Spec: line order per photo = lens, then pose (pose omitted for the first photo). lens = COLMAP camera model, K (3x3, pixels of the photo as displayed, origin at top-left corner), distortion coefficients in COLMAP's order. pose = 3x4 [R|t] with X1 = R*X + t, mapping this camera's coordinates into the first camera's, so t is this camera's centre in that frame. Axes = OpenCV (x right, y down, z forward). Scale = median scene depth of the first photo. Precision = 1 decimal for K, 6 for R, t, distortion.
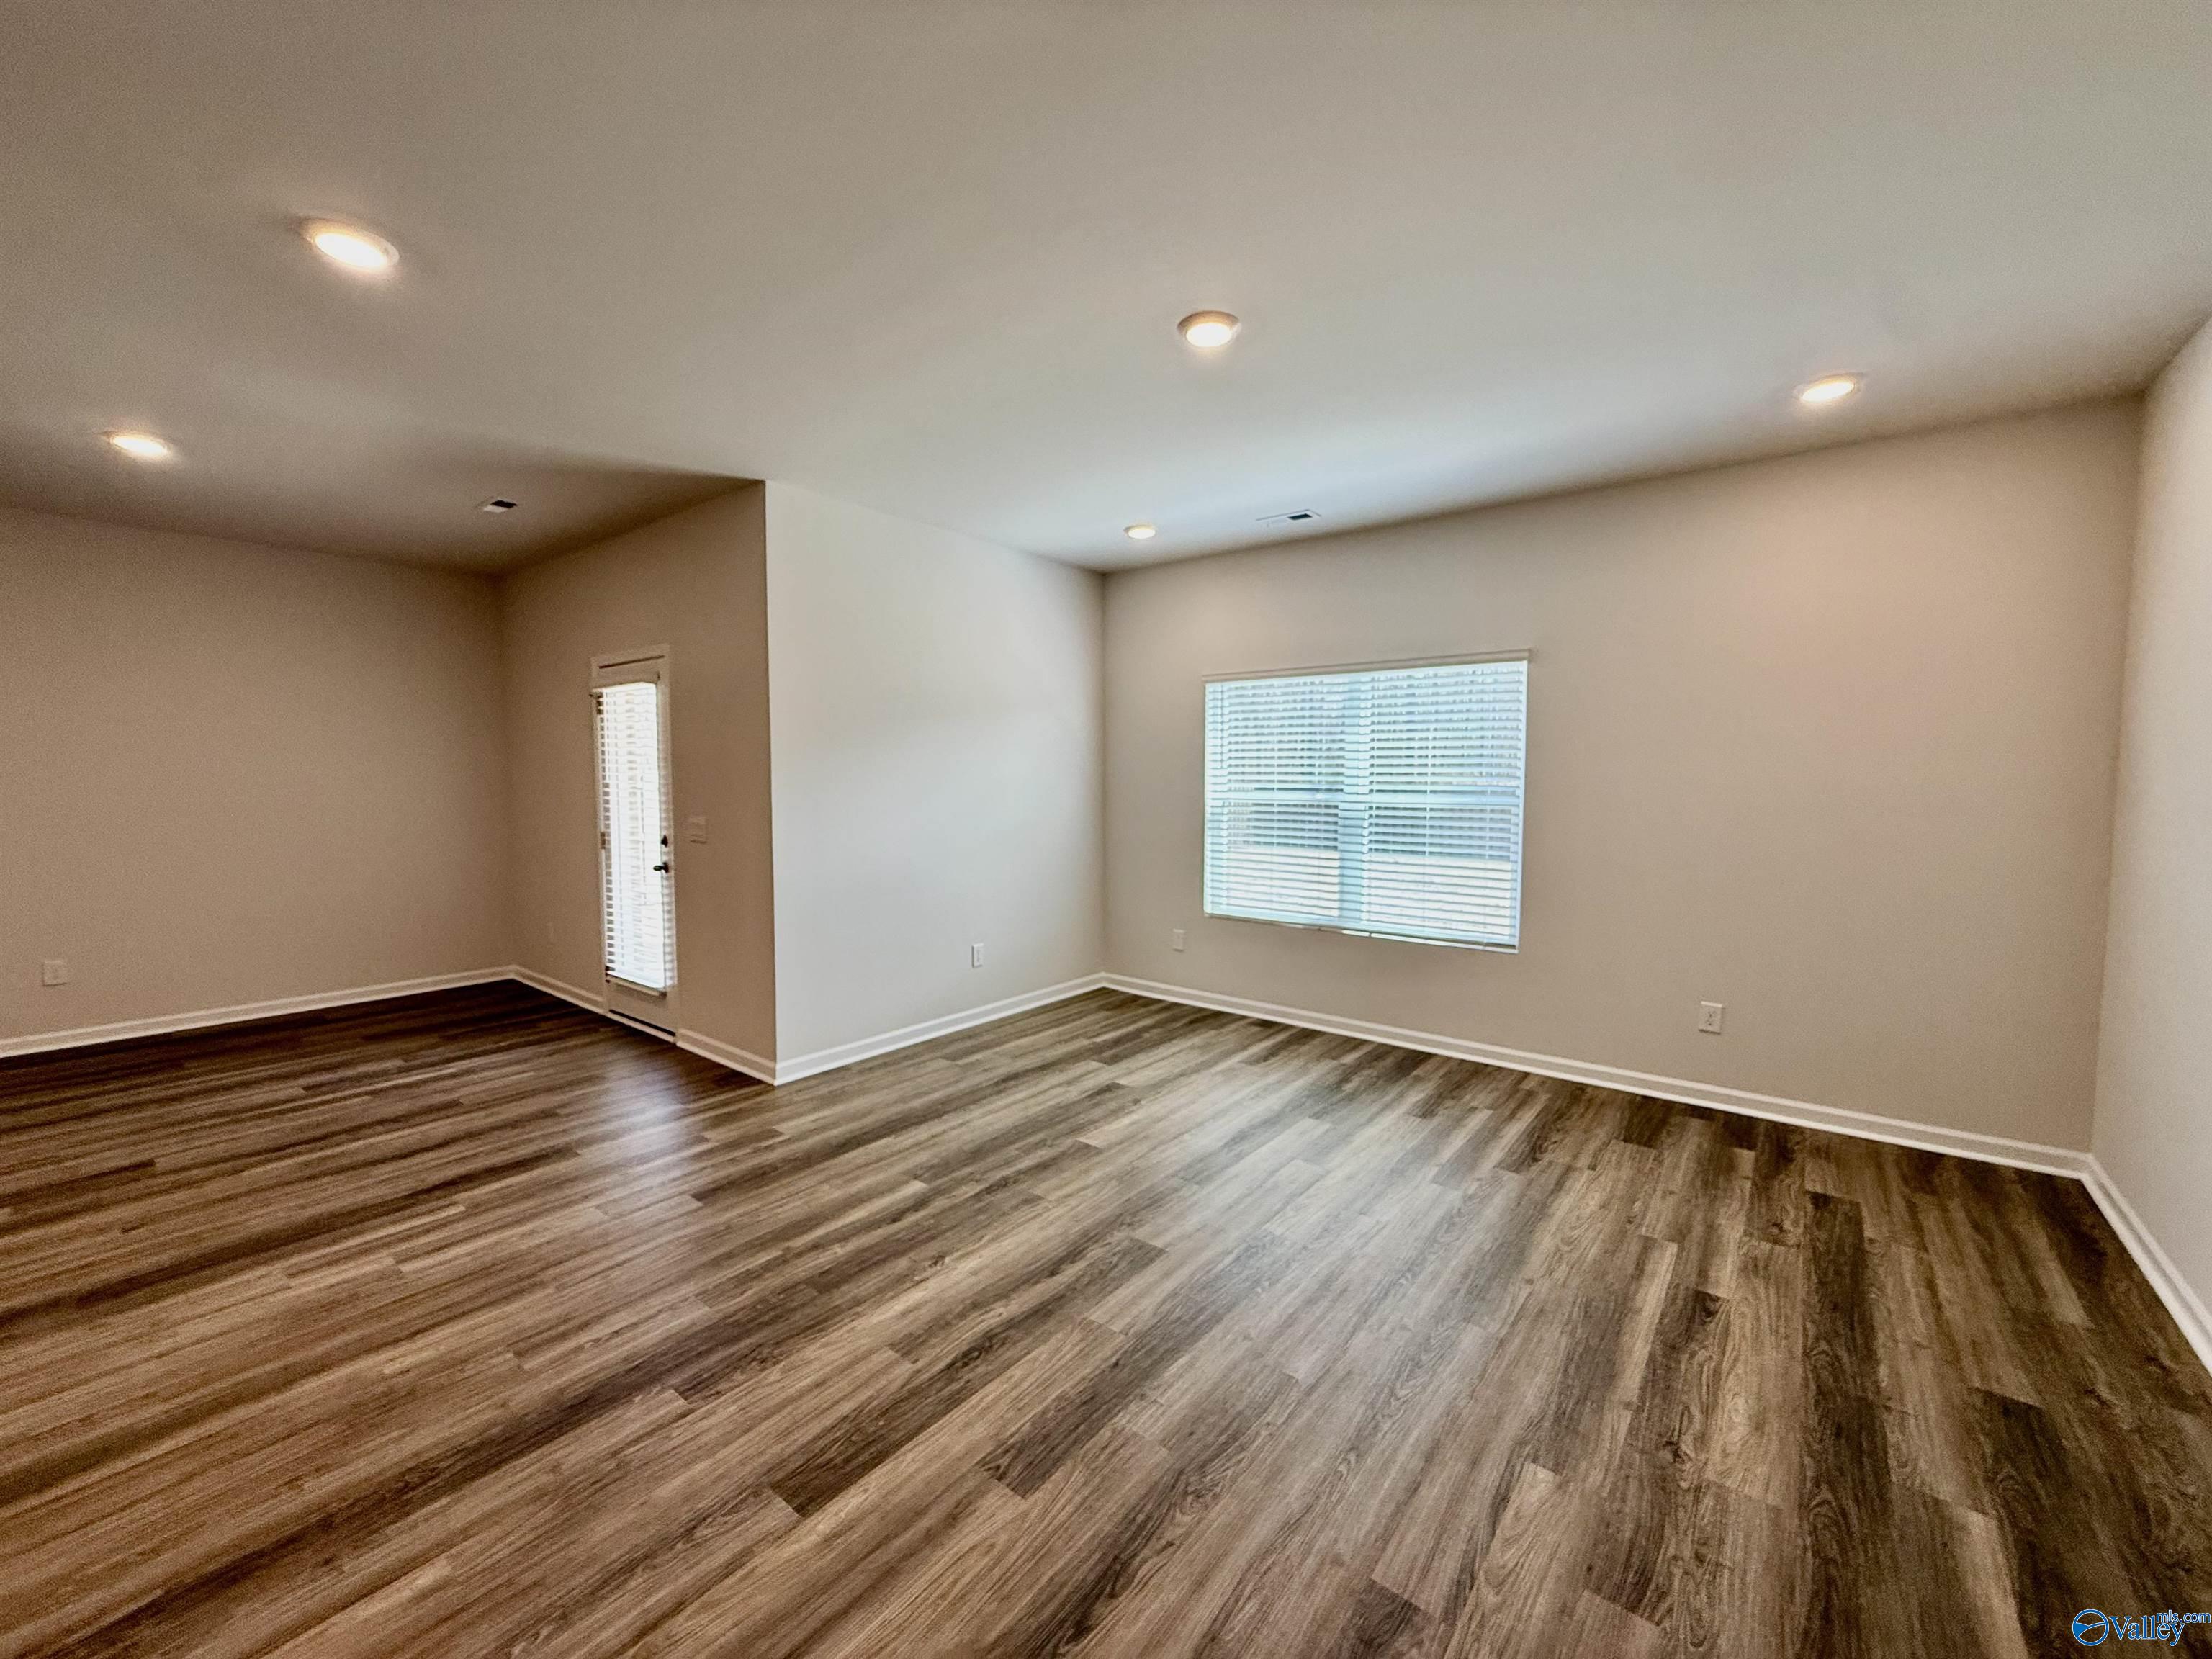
lens RADIAL K [[884.5, 0, 1109.4], [0, 884.5, 830.0], [0, 0, 1]] dist [-0.000155, 0.000231]
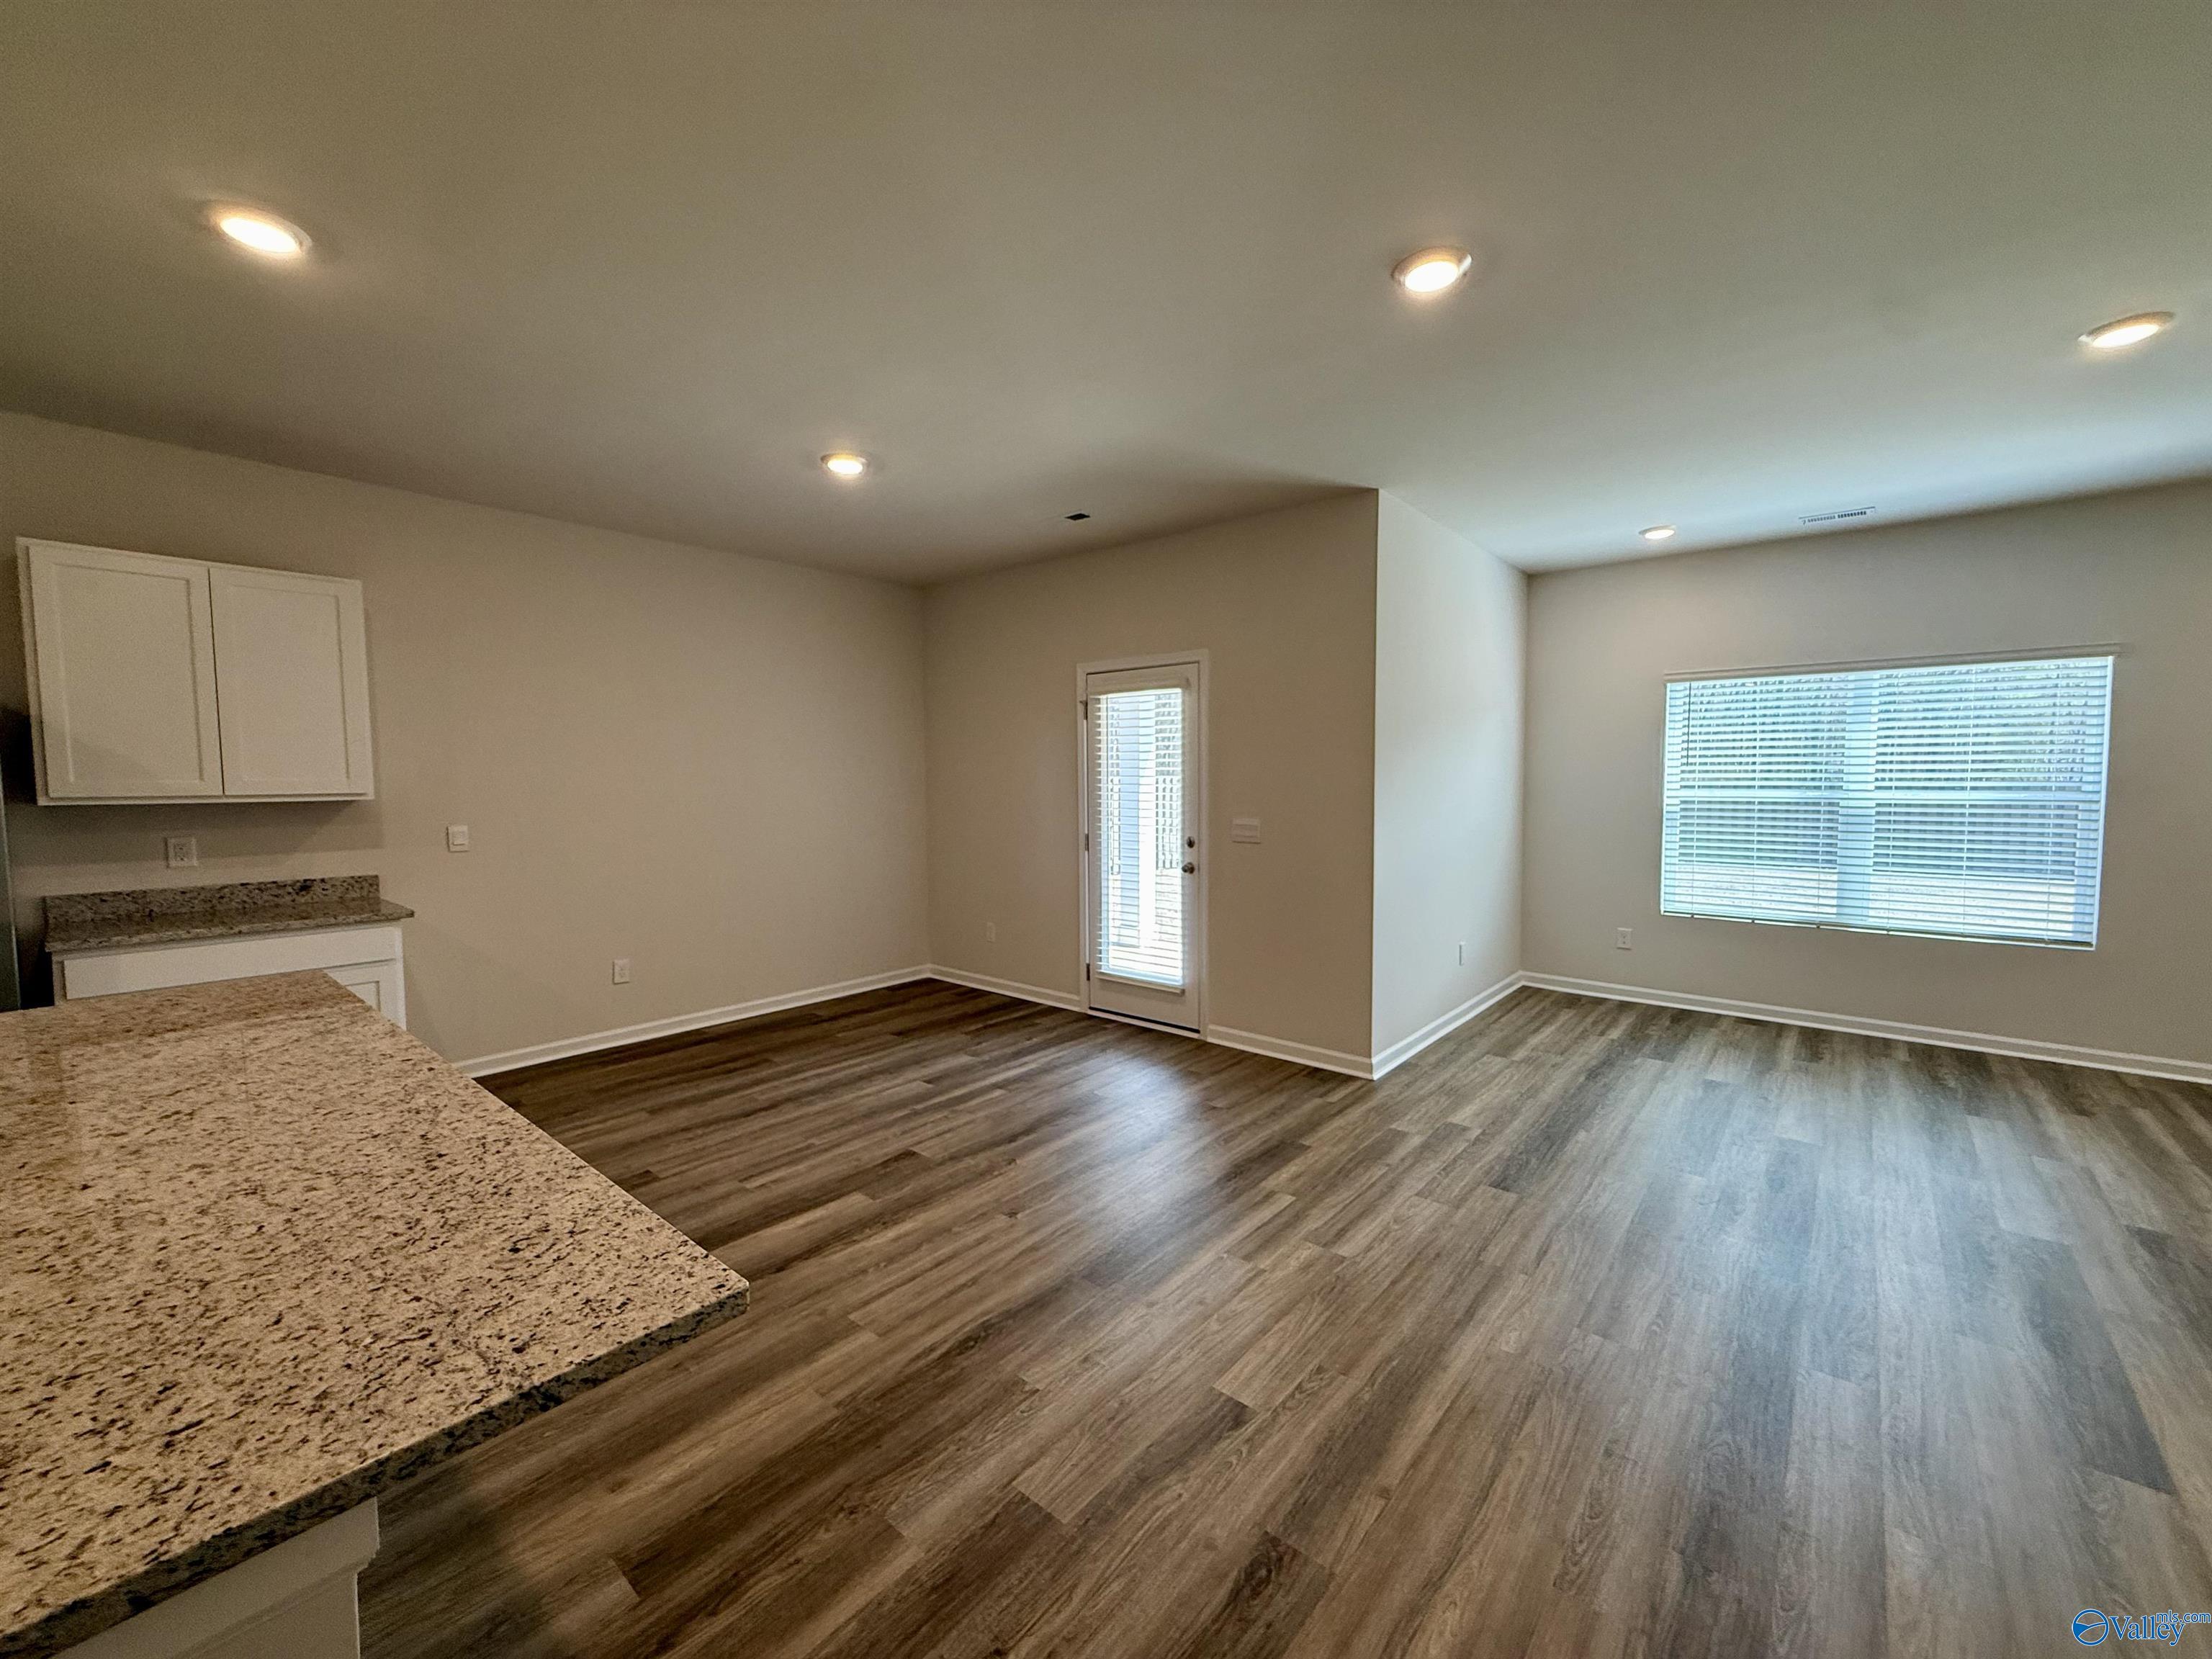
lens RADIAL K [[884.5, 0, 1101.6], [0, 884.5, 830.4], [0, 0, 1]] dist [-0.000155, 0.000231]
pose [[0.999333, -0.006900, -0.035861, -0.621072], [0.006884, 0.999976, -0.000562, -0.001897], [0.035864, 0.000315, 0.999357, -0.030558]]
